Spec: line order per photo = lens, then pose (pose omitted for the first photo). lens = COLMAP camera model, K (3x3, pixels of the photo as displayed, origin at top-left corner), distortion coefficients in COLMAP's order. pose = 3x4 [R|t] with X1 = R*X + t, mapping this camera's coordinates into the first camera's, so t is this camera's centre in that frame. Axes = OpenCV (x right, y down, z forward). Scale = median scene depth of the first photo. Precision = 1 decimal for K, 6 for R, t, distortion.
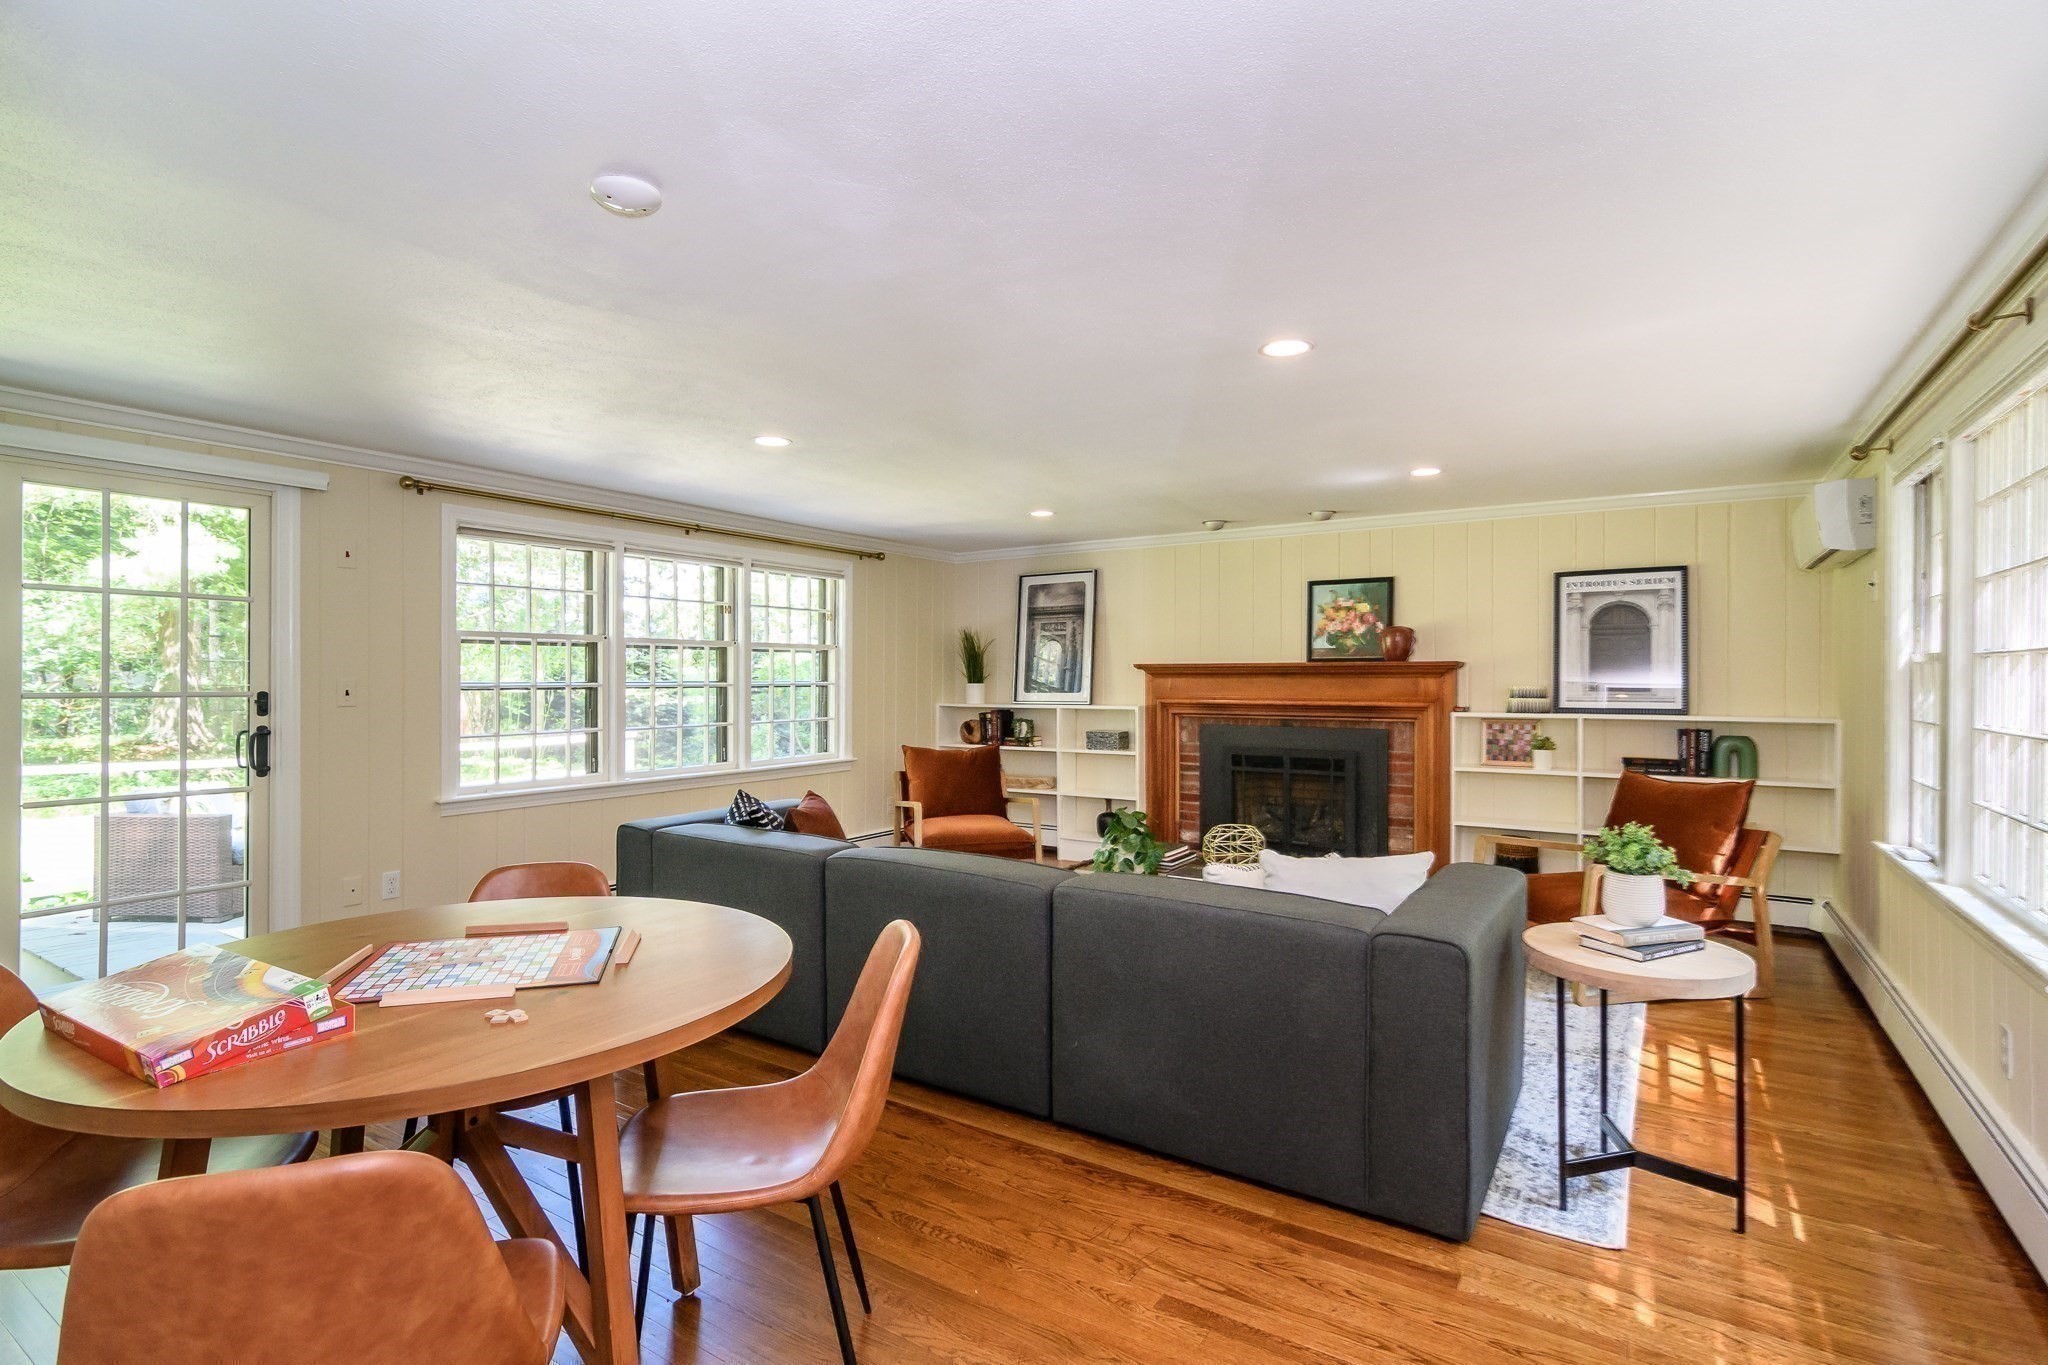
lens RADIAL K [[988.9, 0, 1035.0], [0, 988.9, 679.2], [0, 0, 1]] dist [-0.003667, 0.000235]
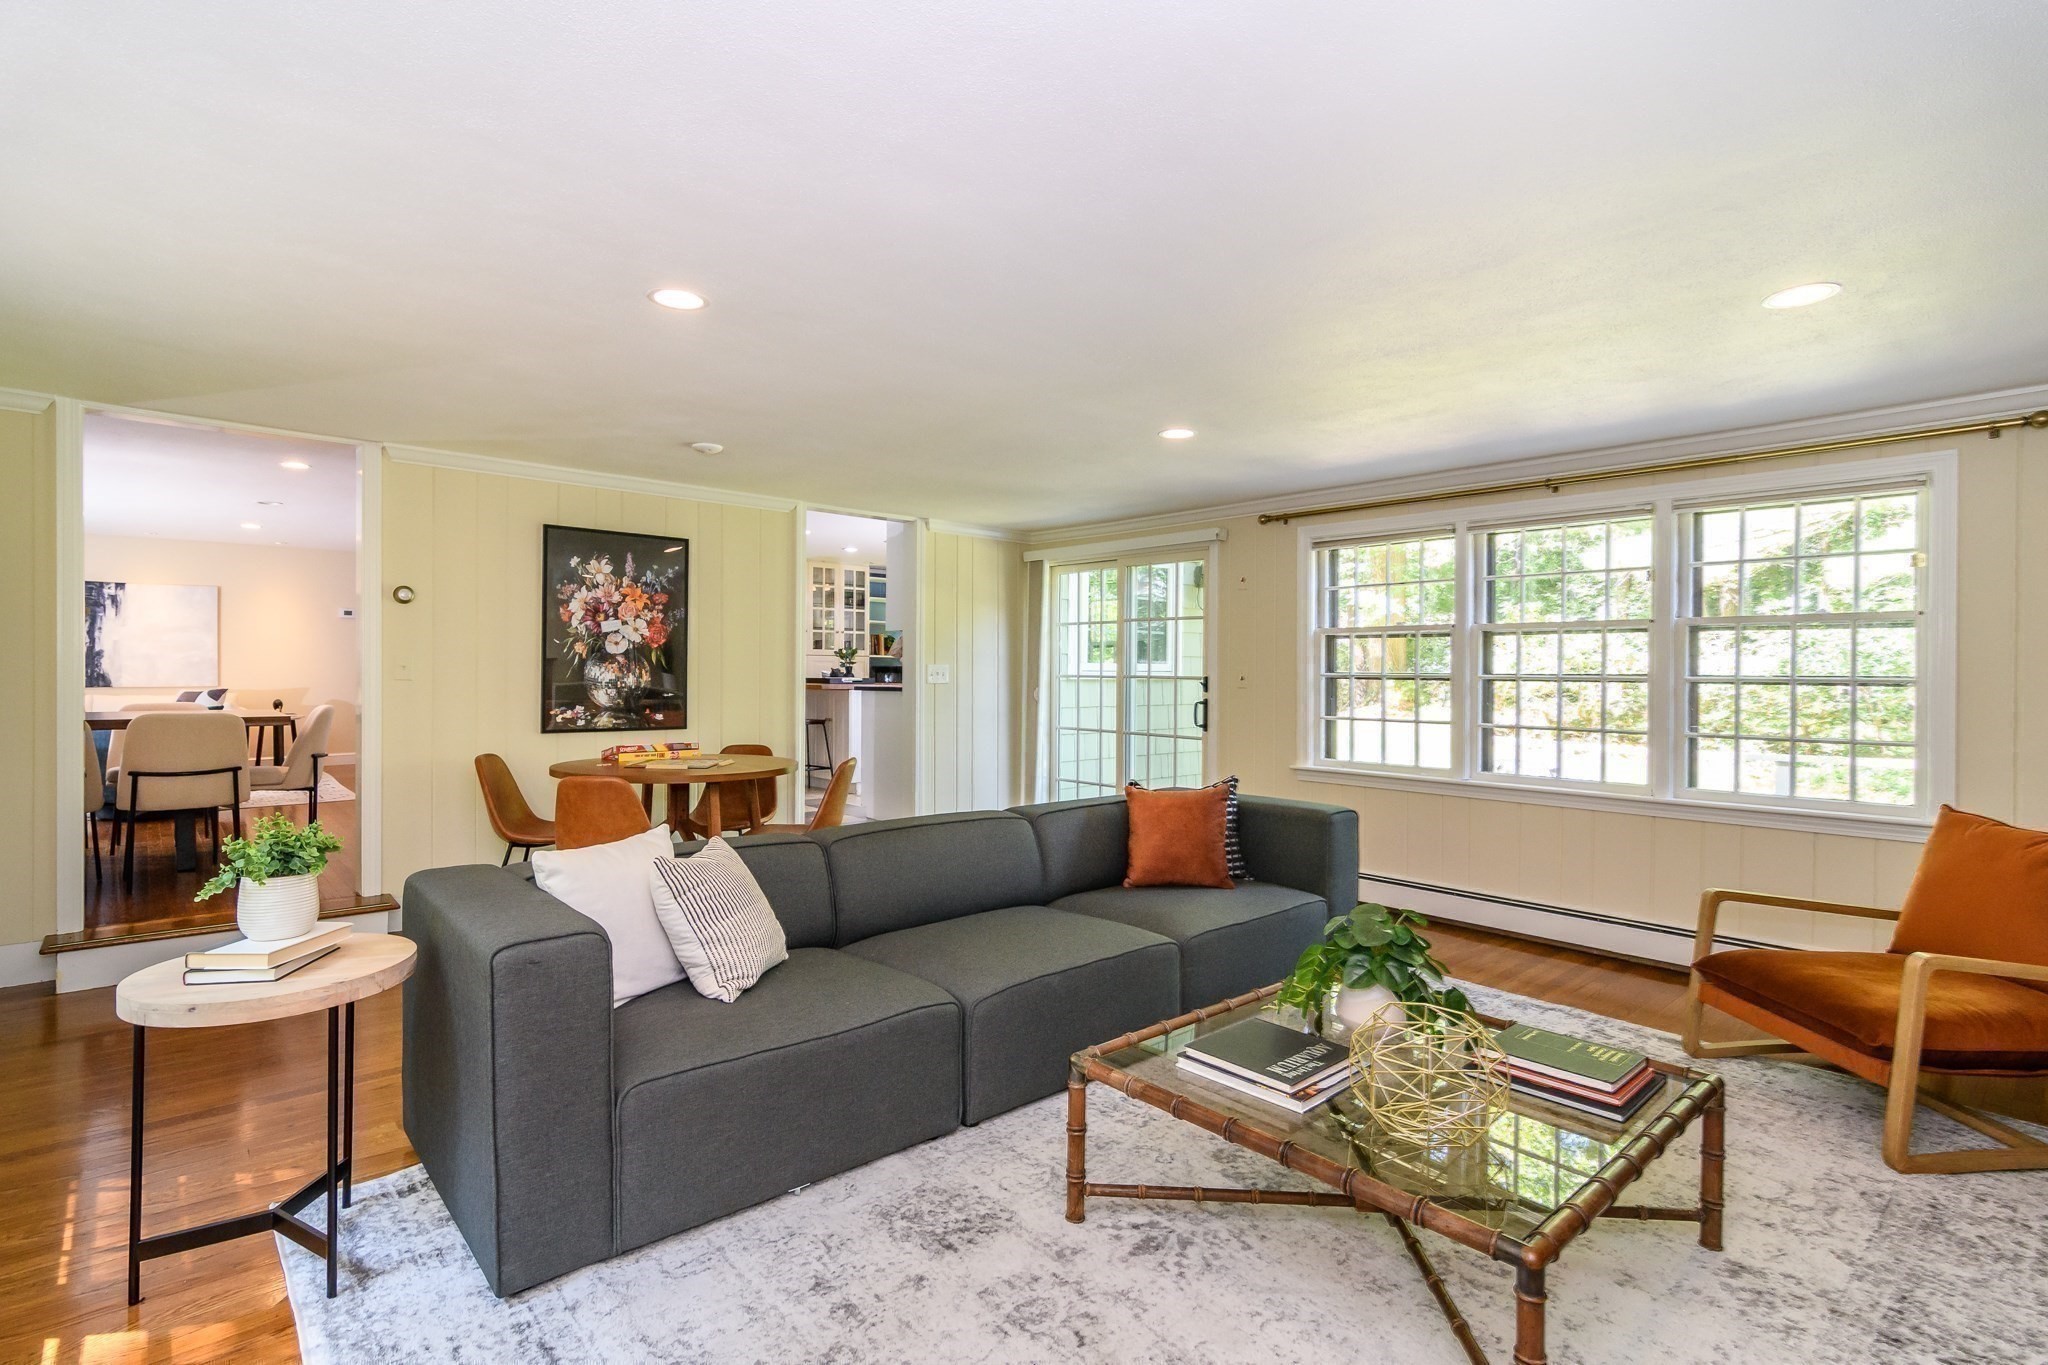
lens RADIAL K [[988.9, 0, 1035.0], [0, 988.9, 679.2], [0, 0, 1]] dist [-0.003667, 0.000235]
pose [[-0.271397, 0.003571, -0.962461, 0.770379], [-0.012737, 0.999892, 0.007301, 0.008885], [0.962383, 0.014240, -0.271322, 1.147817]]
